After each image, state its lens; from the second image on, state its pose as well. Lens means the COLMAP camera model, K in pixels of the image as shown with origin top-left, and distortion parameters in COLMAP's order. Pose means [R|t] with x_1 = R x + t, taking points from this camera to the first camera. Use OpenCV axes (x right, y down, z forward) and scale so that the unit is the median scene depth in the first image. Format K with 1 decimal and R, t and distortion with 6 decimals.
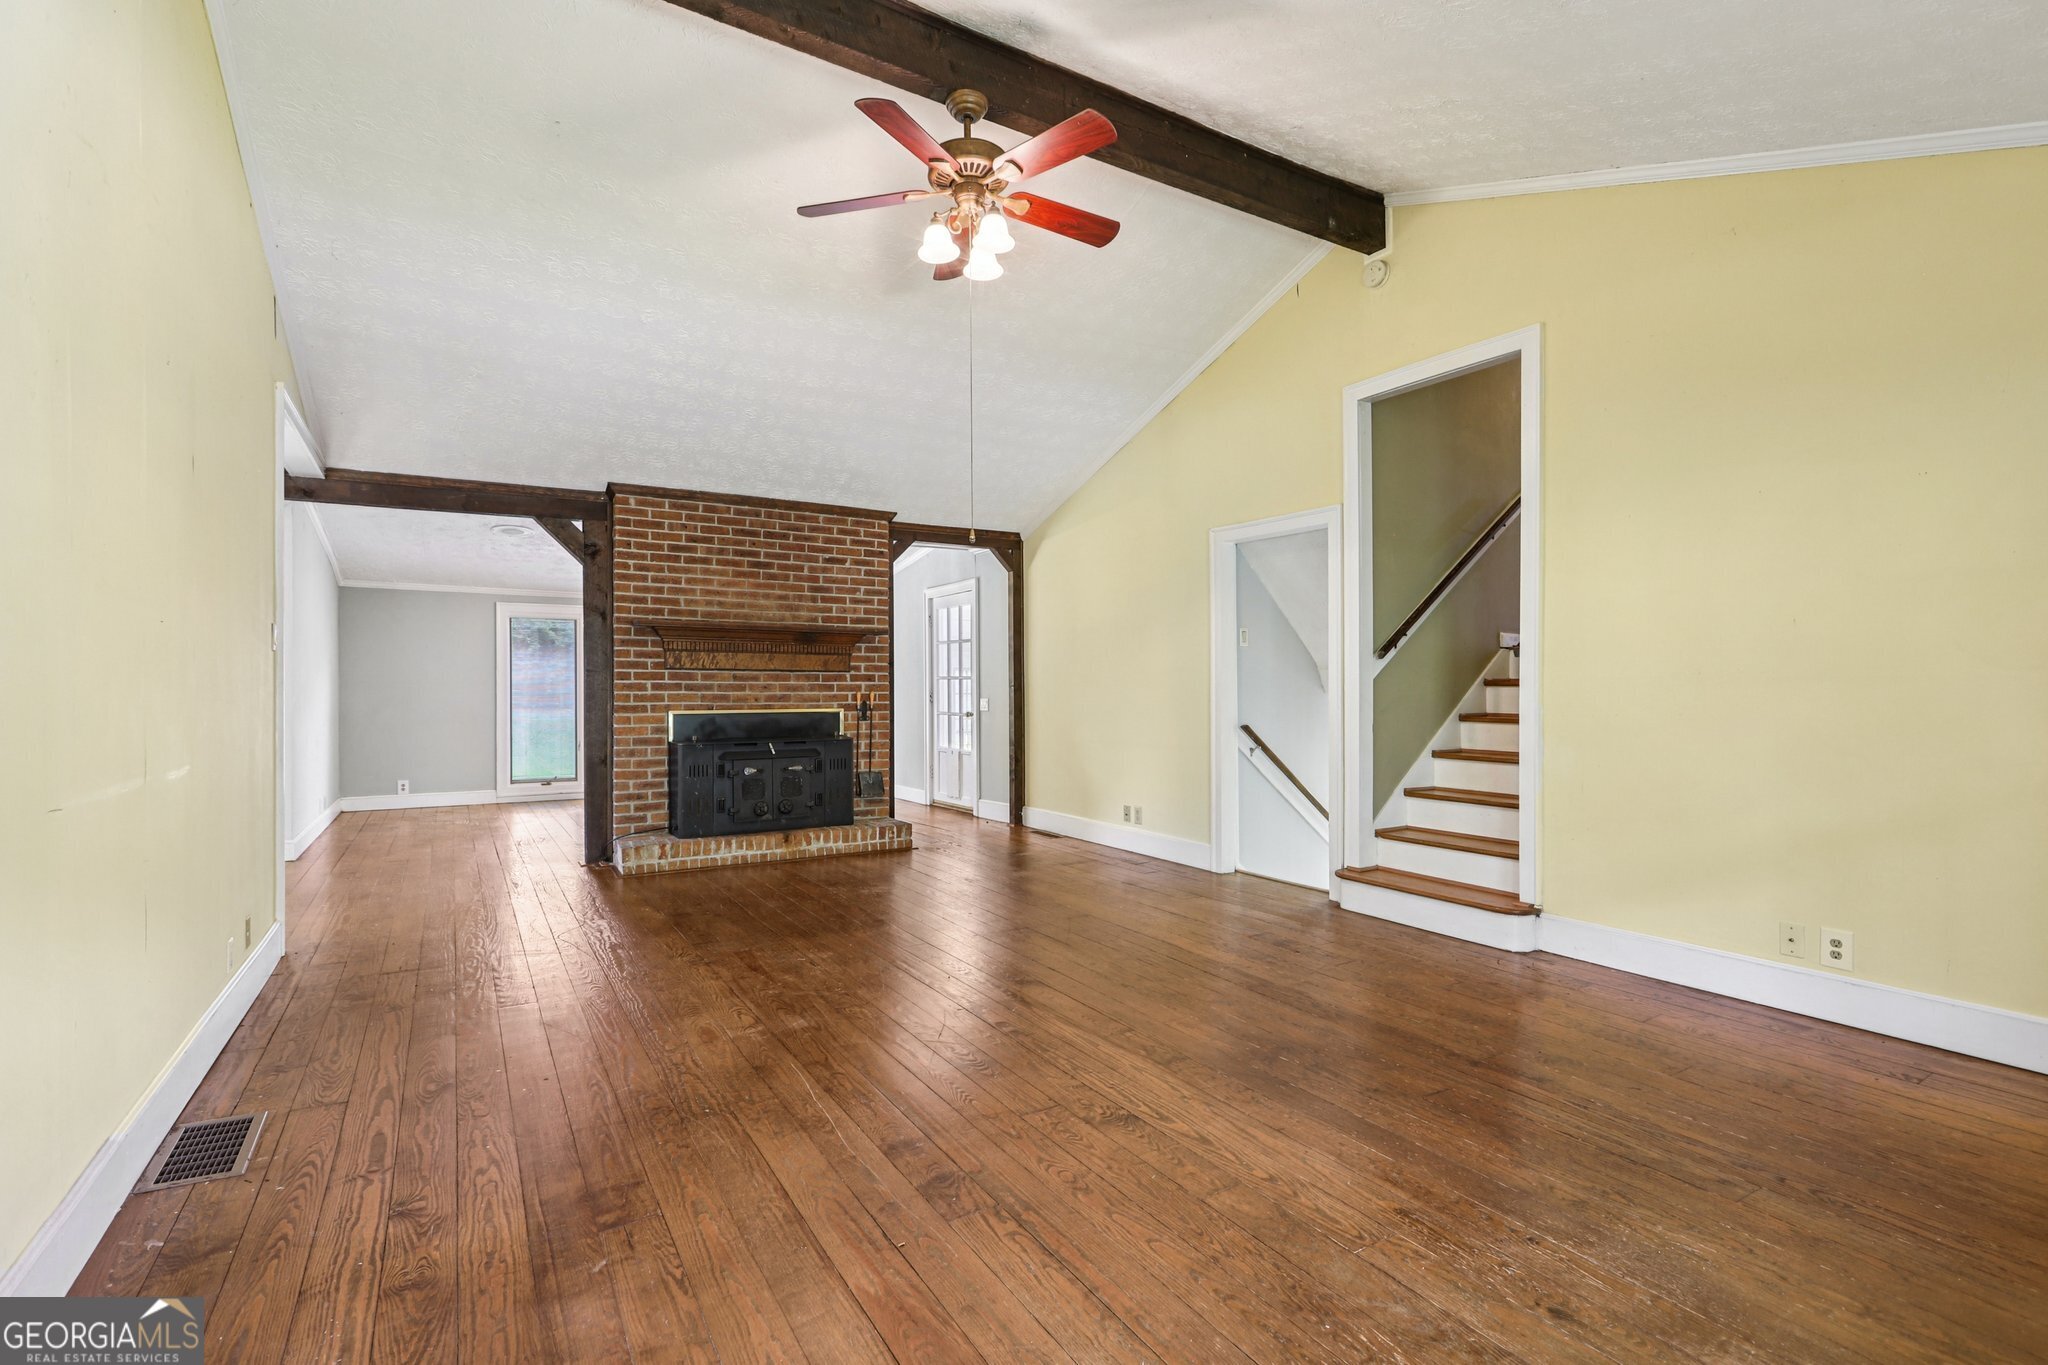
lens RADIAL K [[939.7, 0, 1022.4], [0, 939.7, 692.1], [0, 0, 1]] dist [-0.002637, 0.001973]
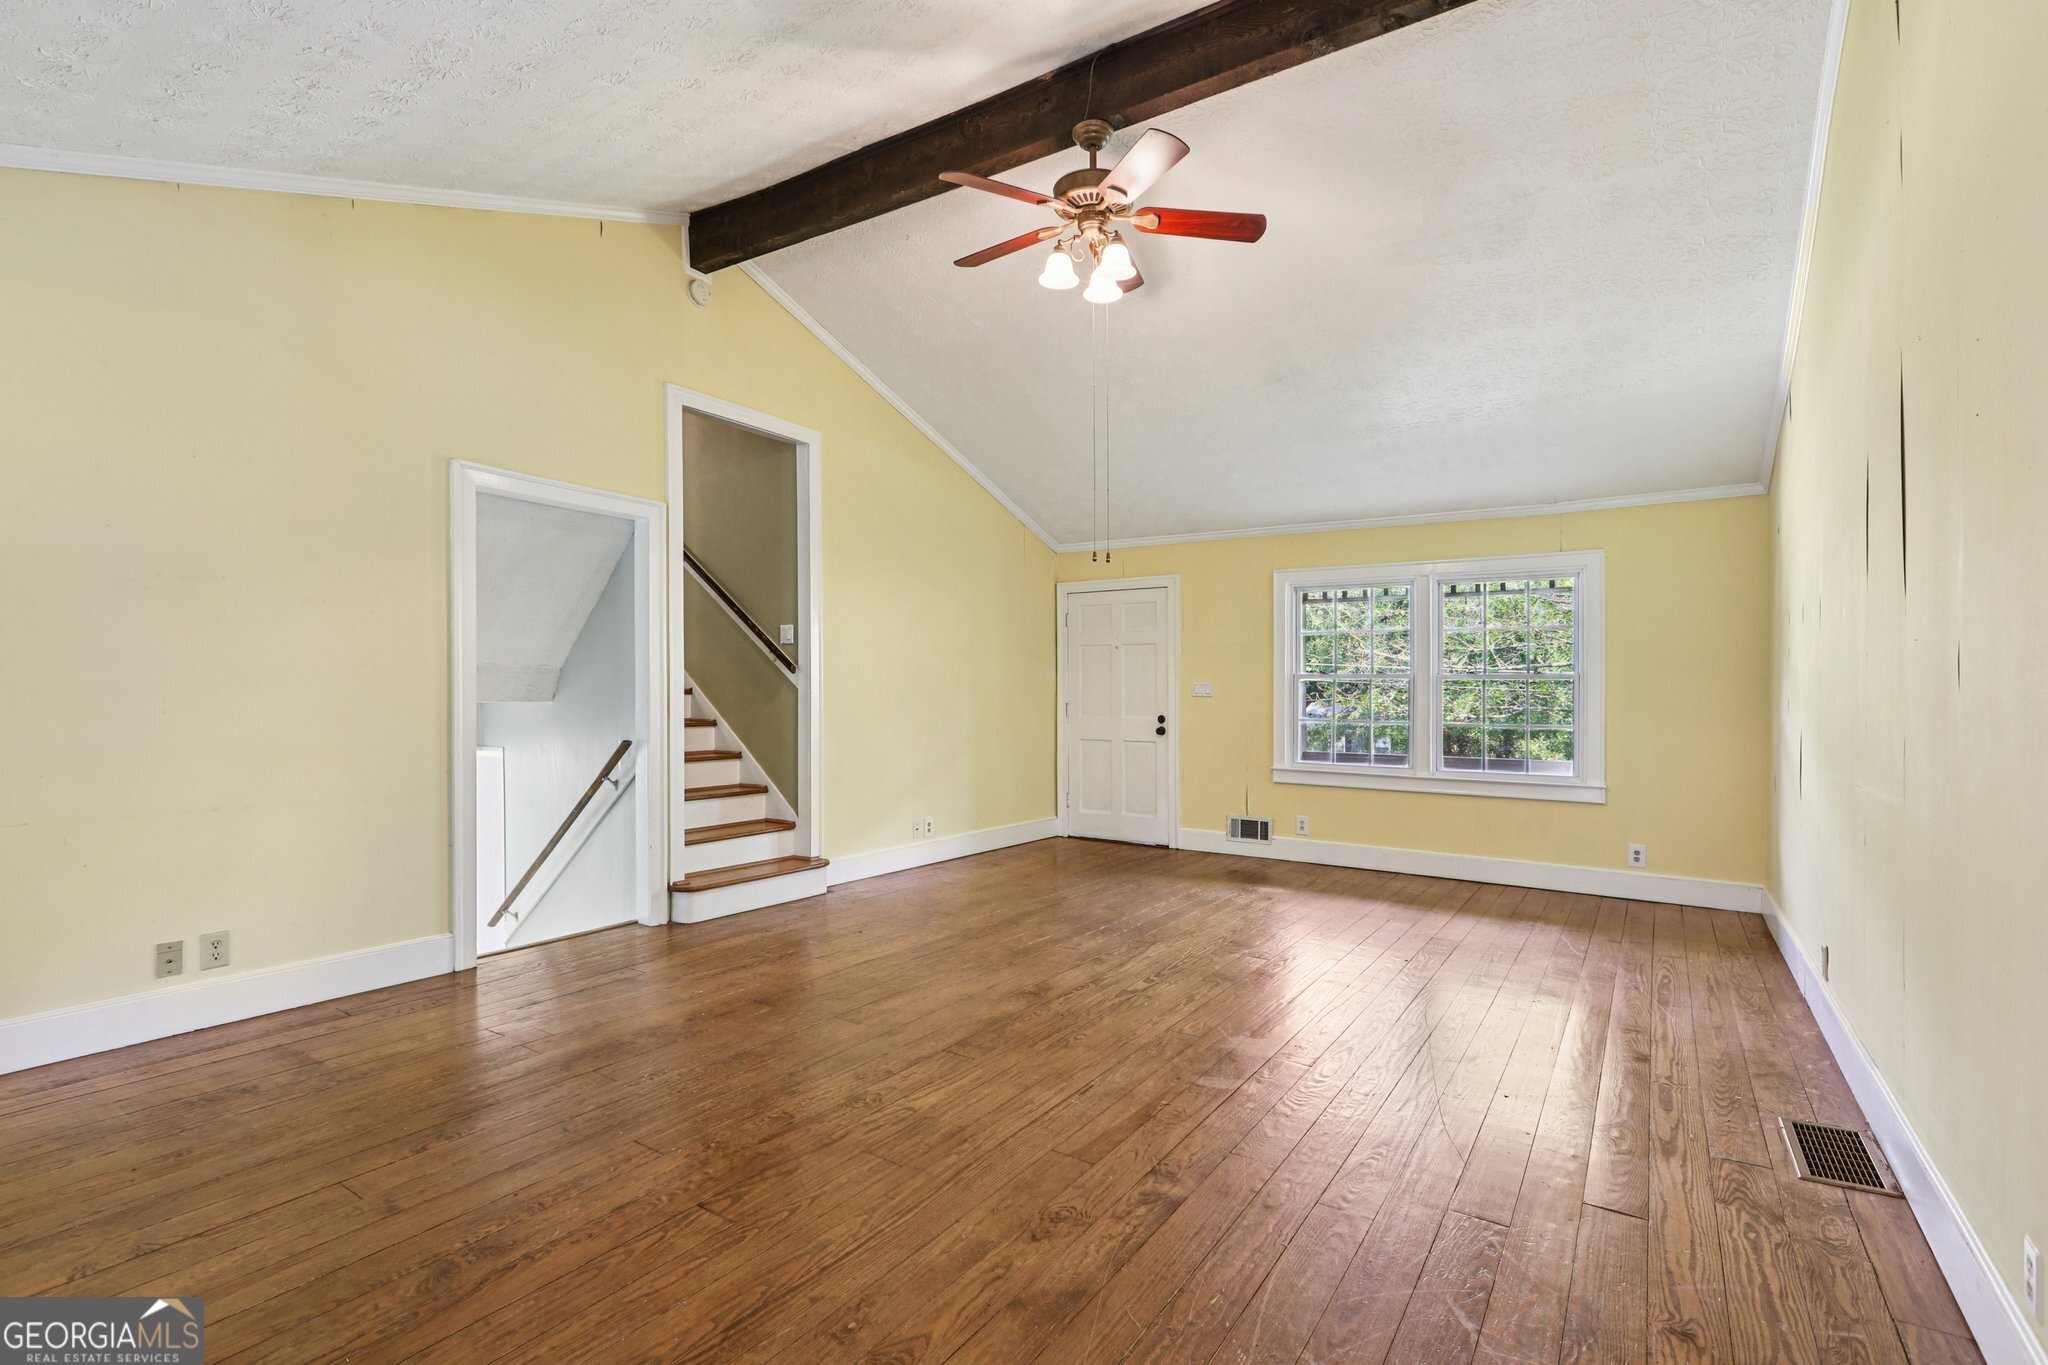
lens RADIAL K [[939.7, 0, 1027.5], [0, 939.7, 702.4], [0, 0, 1]] dist [-0.002637, 0.001973]
pose [[-0.423118, -0.010938, 0.906008, -0.862581], [-0.002711, 0.999938, 0.010807, -0.014931], [-0.906070, 0.002116, -0.423122, 1.361188]]
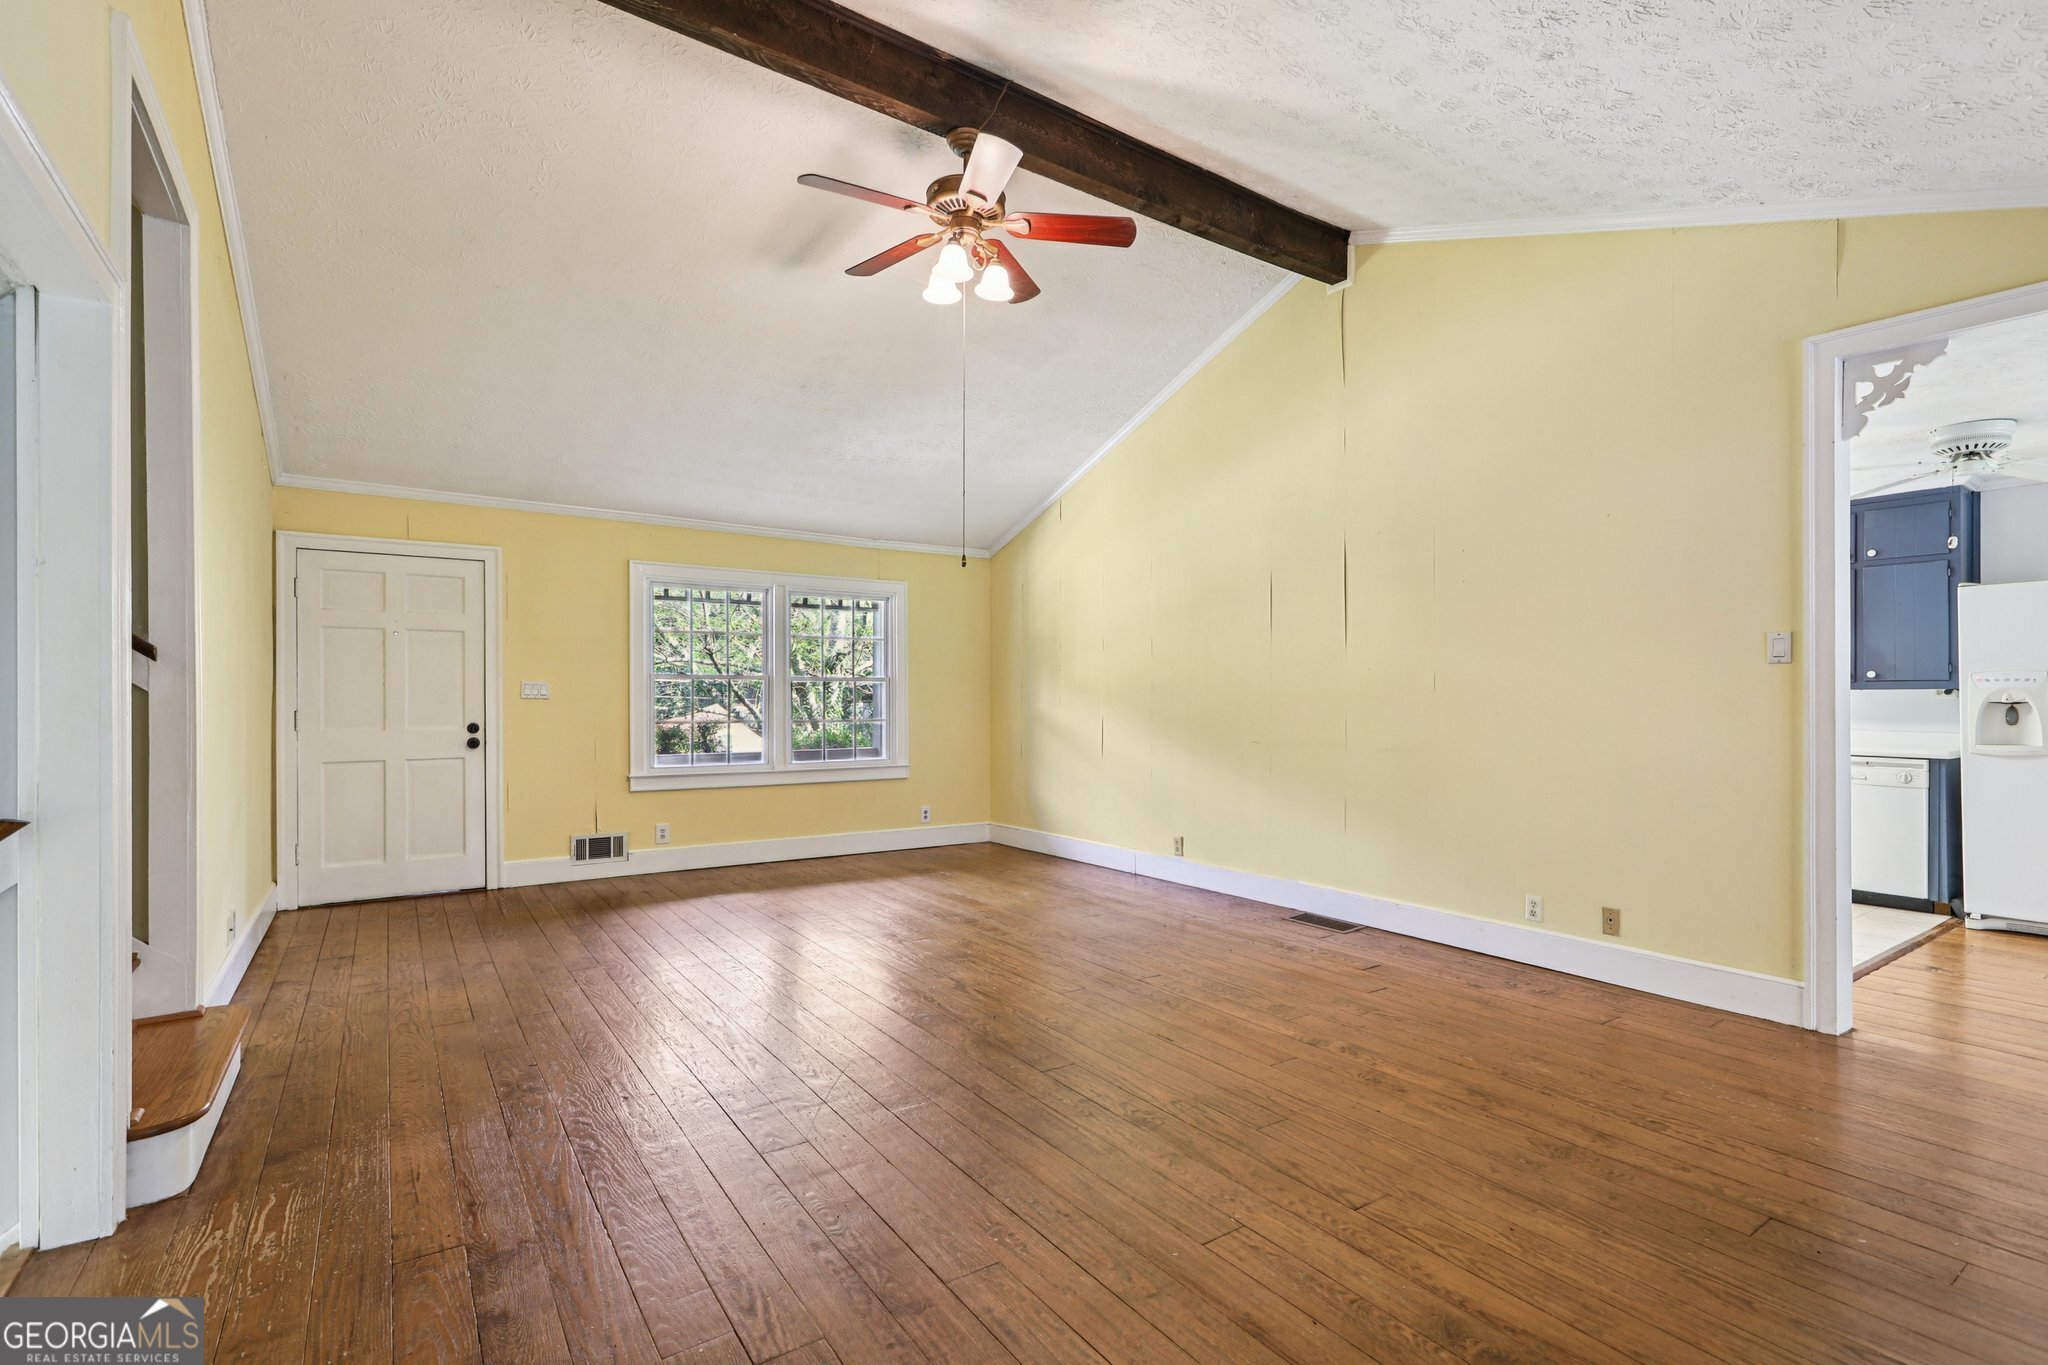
lens RADIAL K [[939.7, 0, 1028.2], [0, 939.7, 698.9], [0, 0, 1]] dist [-0.002637, 0.001973]
pose [[-0.998492, 0.002022, -0.054853, -0.058351], [0.001501, 0.999954, 0.009523, -0.020711], [0.054870, 0.009426, -0.998449, 1.846328]]
